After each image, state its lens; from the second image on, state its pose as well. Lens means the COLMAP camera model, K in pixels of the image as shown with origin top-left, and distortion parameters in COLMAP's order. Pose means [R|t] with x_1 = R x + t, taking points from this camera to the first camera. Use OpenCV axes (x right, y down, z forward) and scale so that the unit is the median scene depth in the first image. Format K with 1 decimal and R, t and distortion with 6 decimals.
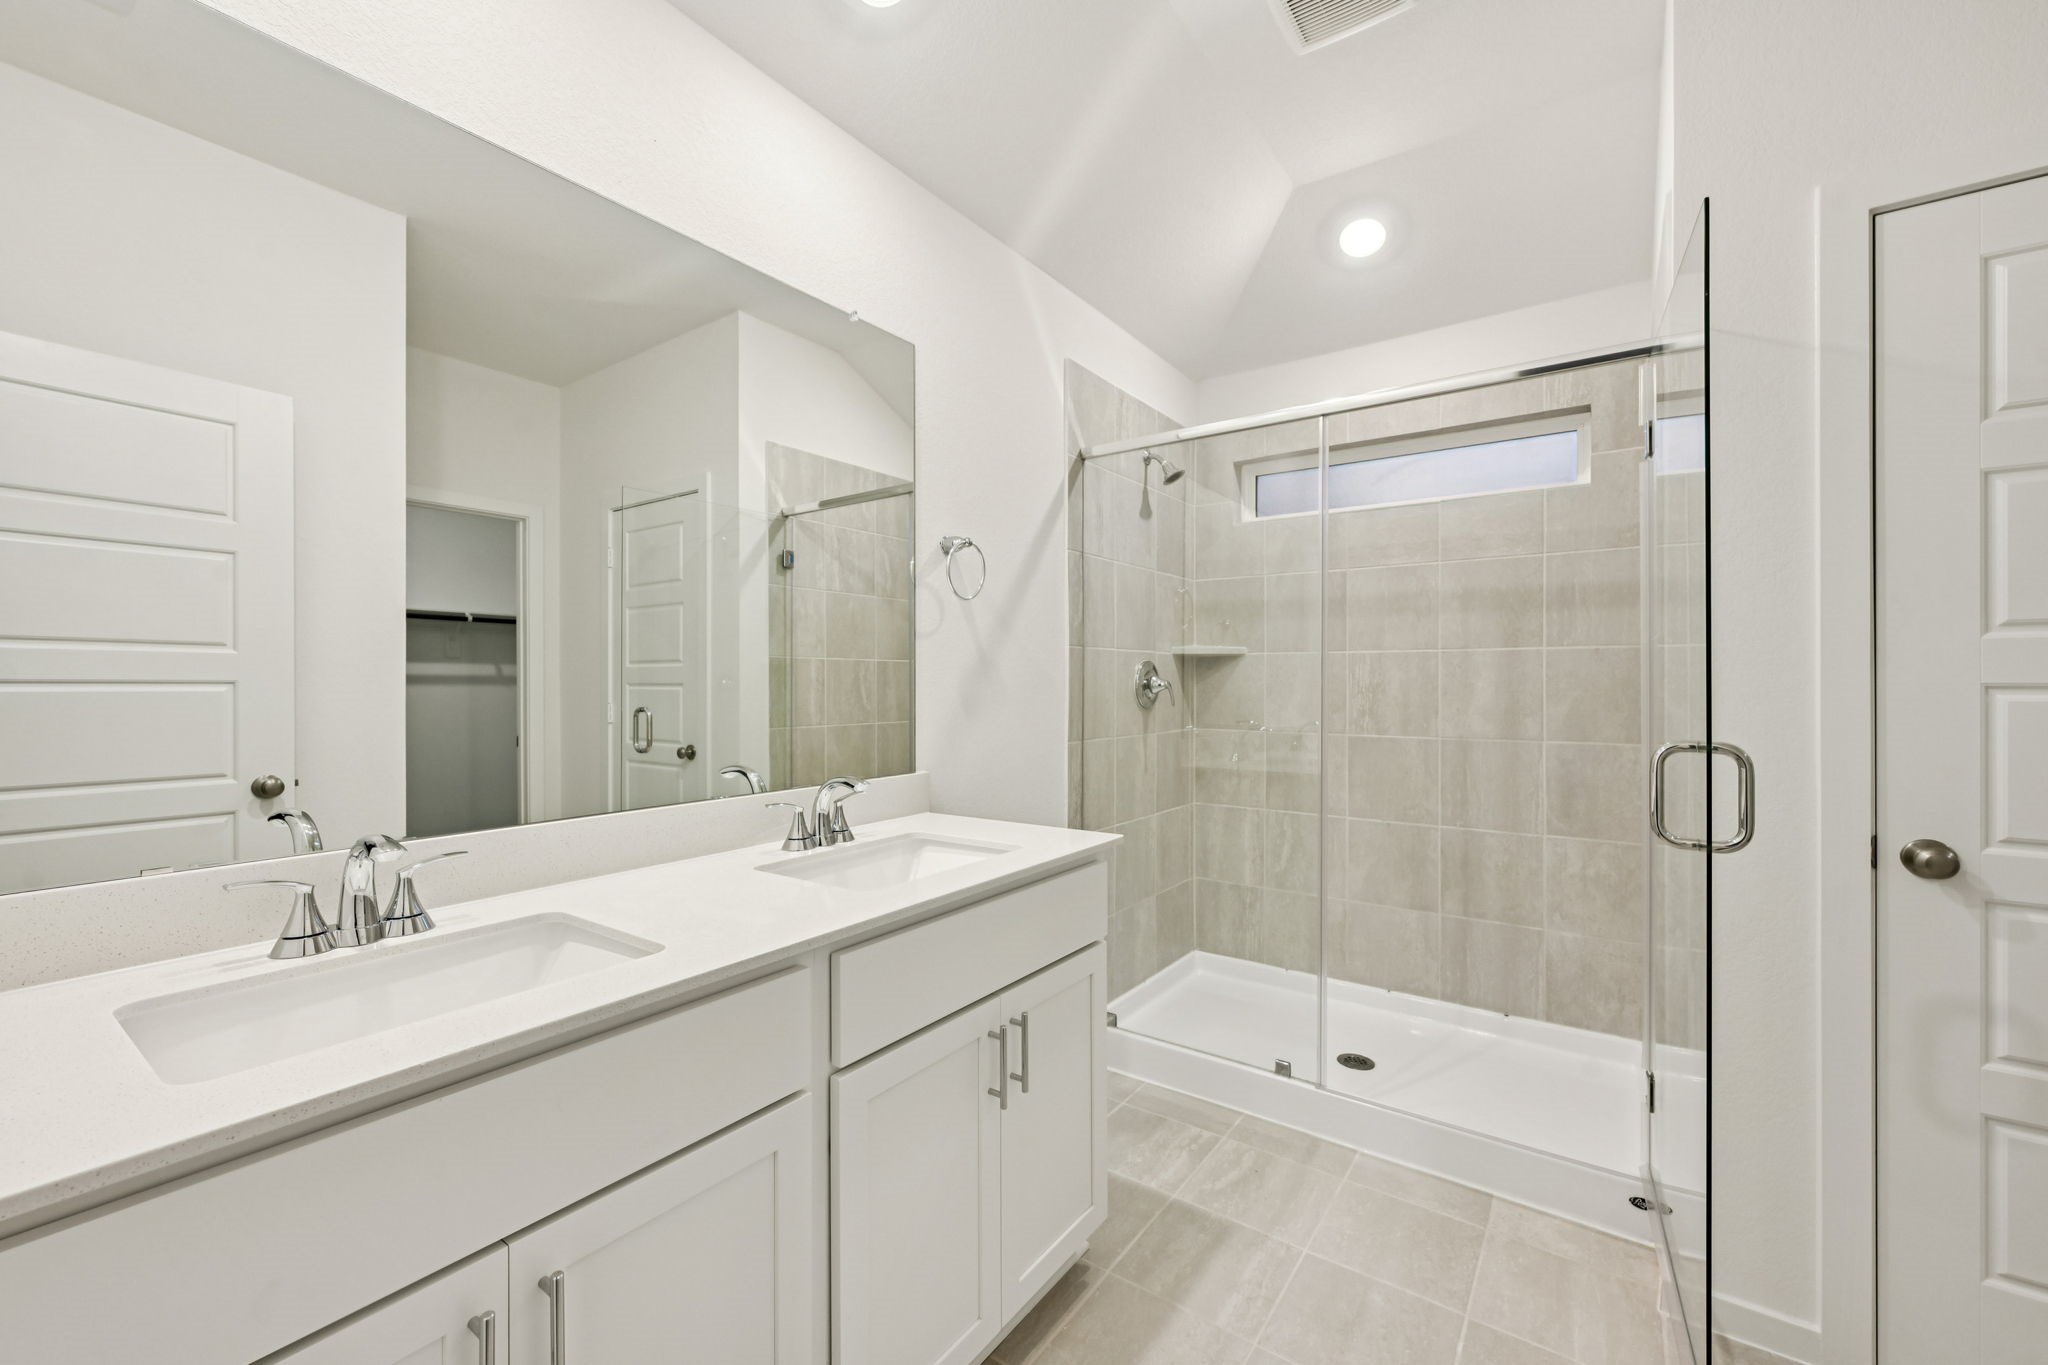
lens RADIAL K [[825.2, 0, 1034.0], [0, 825.2, 684.7], [0, 0, 1]] dist [-0.000739, -0.000138]
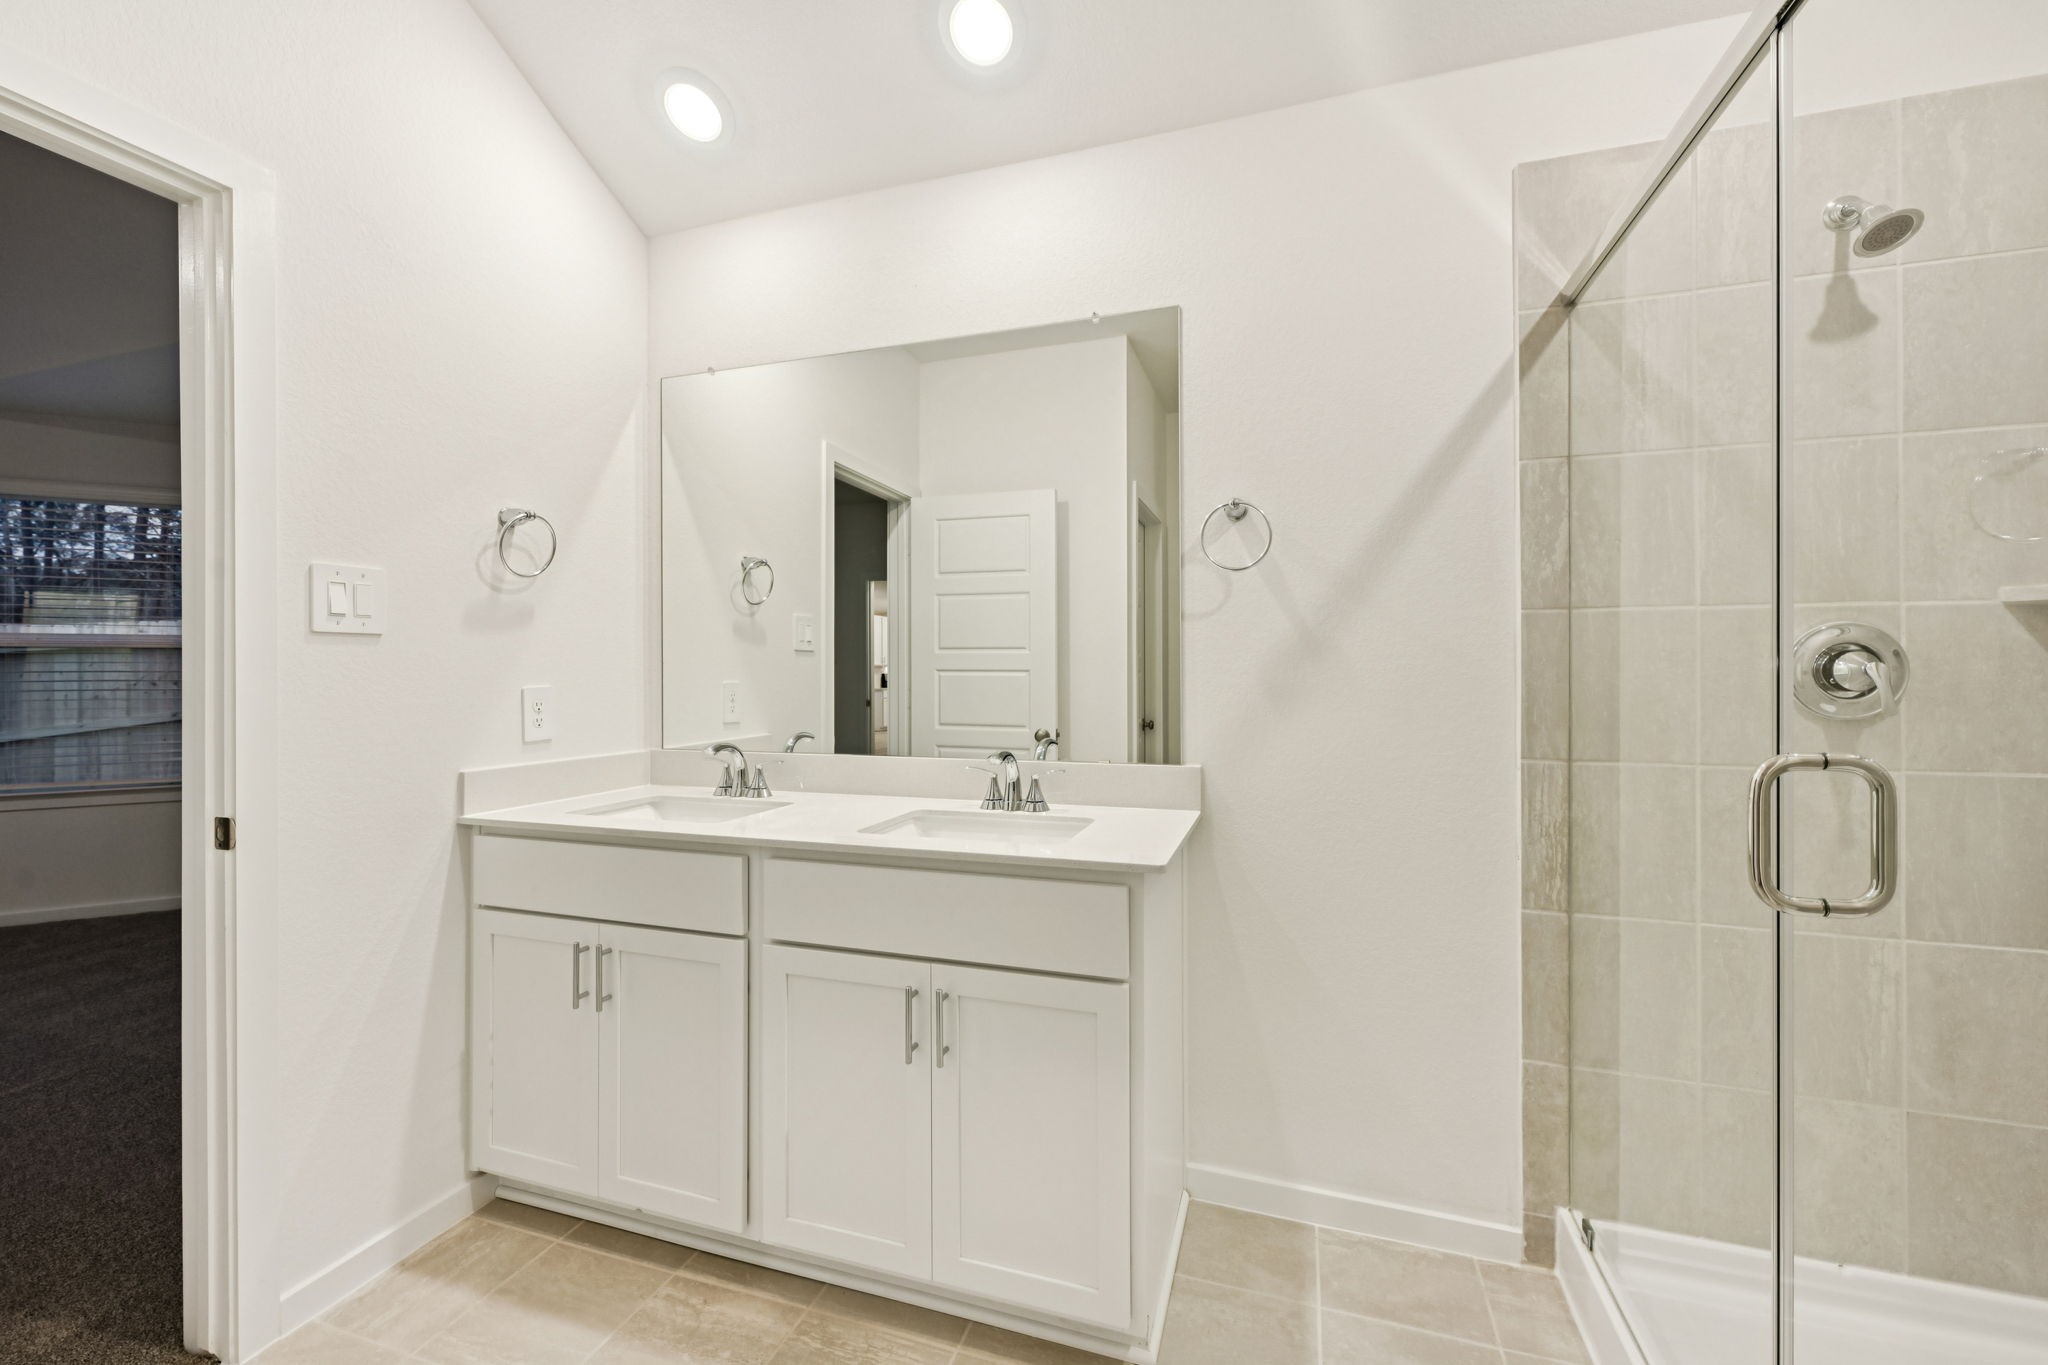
lens RADIAL K [[834.6, 0, 1023.0], [0, 834.6, 668.9], [0, 0, 1]] dist [0.000168, 0.000092]
pose [[0.284154, -0.001903, -0.958777, 0.623553], [-0.000749, 0.999997, -0.002207, 0.001058], [0.958778, 0.001345, 0.284152, 0.494308]]
